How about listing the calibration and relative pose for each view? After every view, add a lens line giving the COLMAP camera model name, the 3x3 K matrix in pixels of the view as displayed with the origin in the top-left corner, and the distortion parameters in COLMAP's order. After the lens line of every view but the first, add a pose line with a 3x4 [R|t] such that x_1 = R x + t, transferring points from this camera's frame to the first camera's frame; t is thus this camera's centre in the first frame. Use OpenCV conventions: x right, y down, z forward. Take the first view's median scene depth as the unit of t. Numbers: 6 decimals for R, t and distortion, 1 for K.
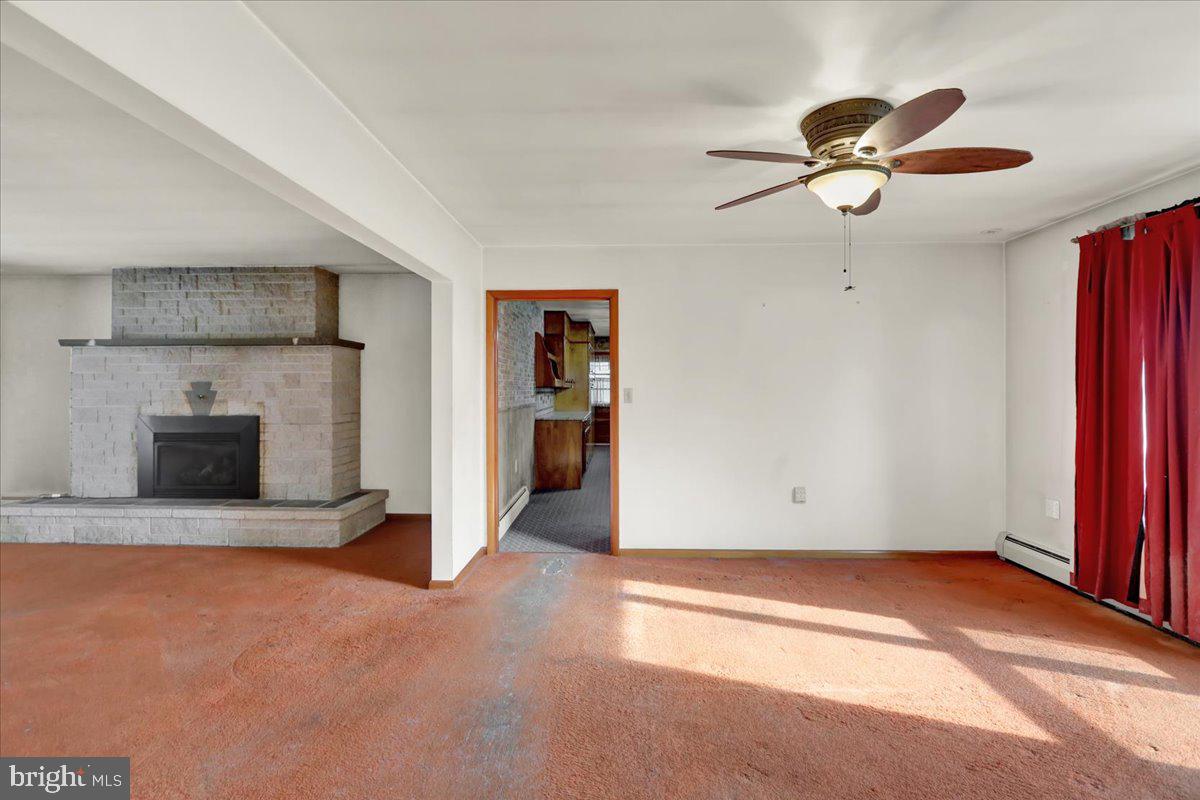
lens RADIAL K [[567.0, 0, 588.2], [0, 567.0, 391.3], [0, 0, 1]] dist [0.001748, 0.001201]
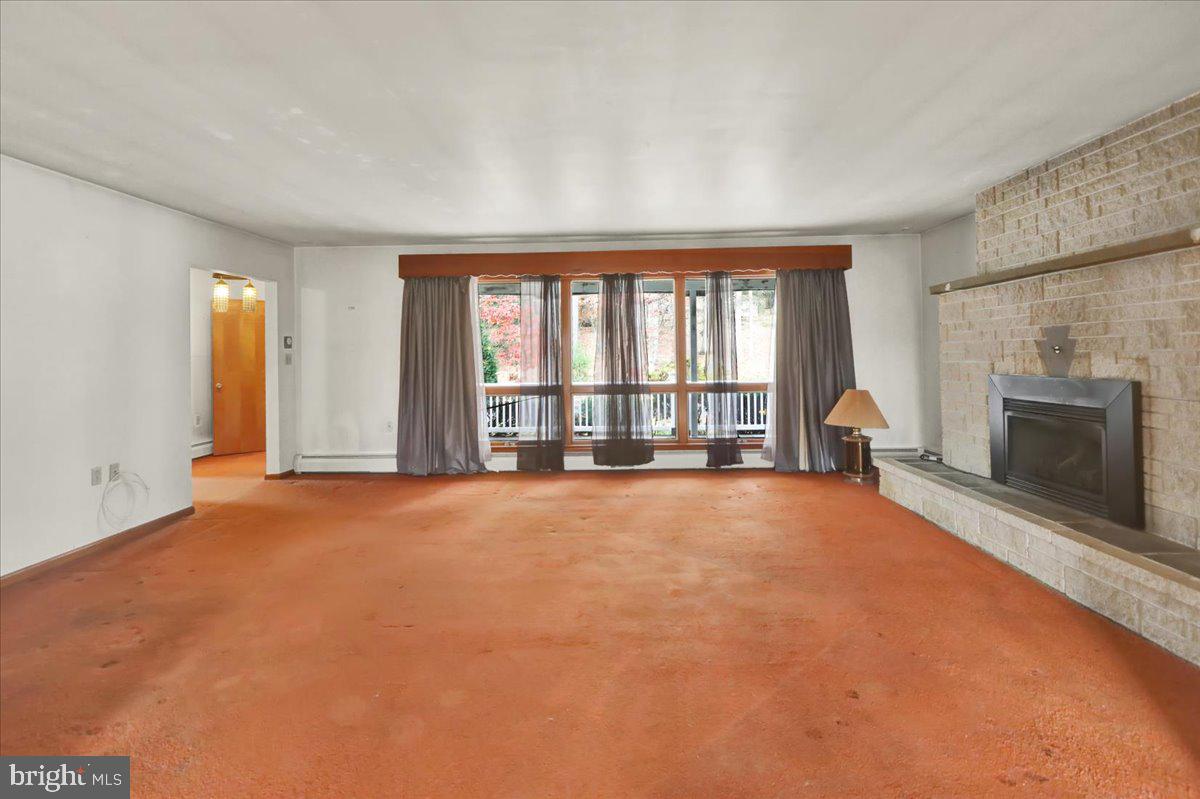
lens RADIAL K [[567.0, 0, 605.2], [0, 567.0, 343.4], [0, 0, 1]] dist [0.001748, 0.001201]
pose [[0.025801, -0.020942, -0.999448, -0.032516], [0.011960, 0.999715, -0.020638, 0.010762], [0.999596, -0.011421, 0.026044, 0.455546]]
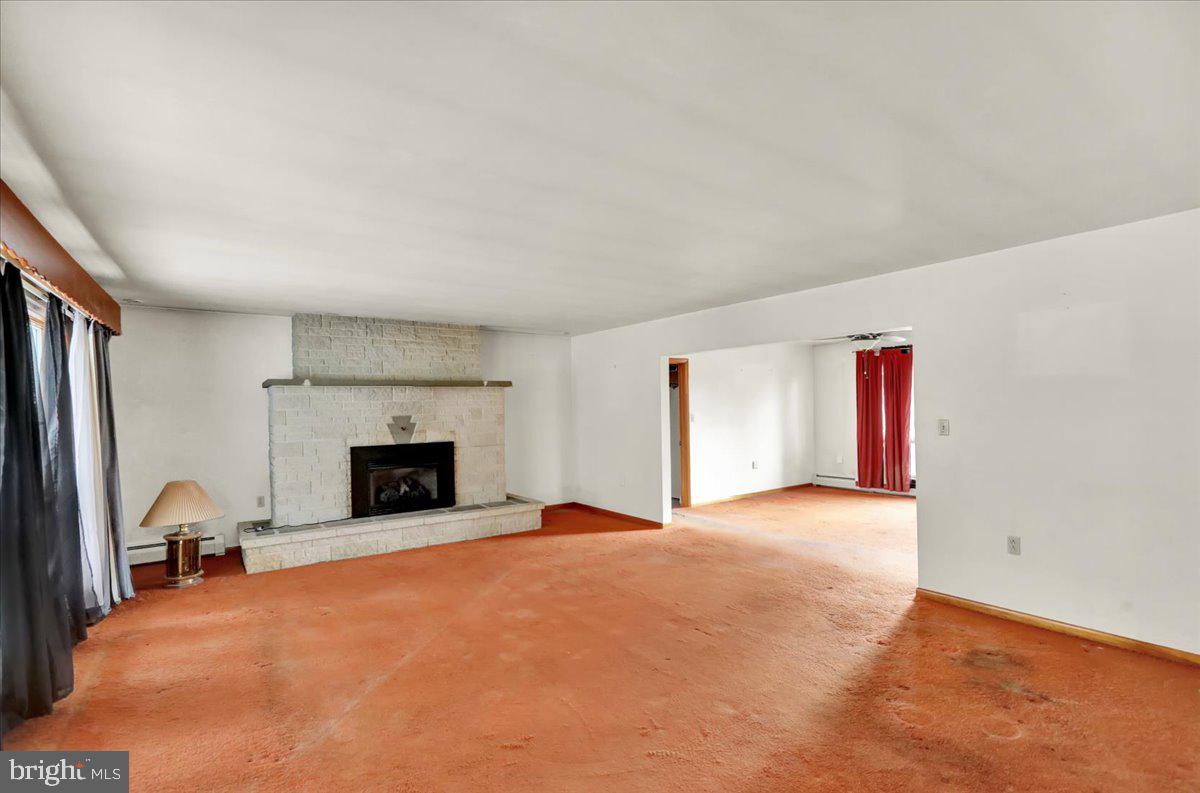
lens RADIAL K [[553.4, 0, 593.7], [0, 553.4, 416.4], [0, 0, 1]] dist [0.009038, 0.000579]
pose [[0.794582, -0.025257, 0.606632, -1.073119], [0.019831, 0.999681, 0.015647, -0.026032], [-0.606833, -0.000403, 0.794829, -0.181899]]
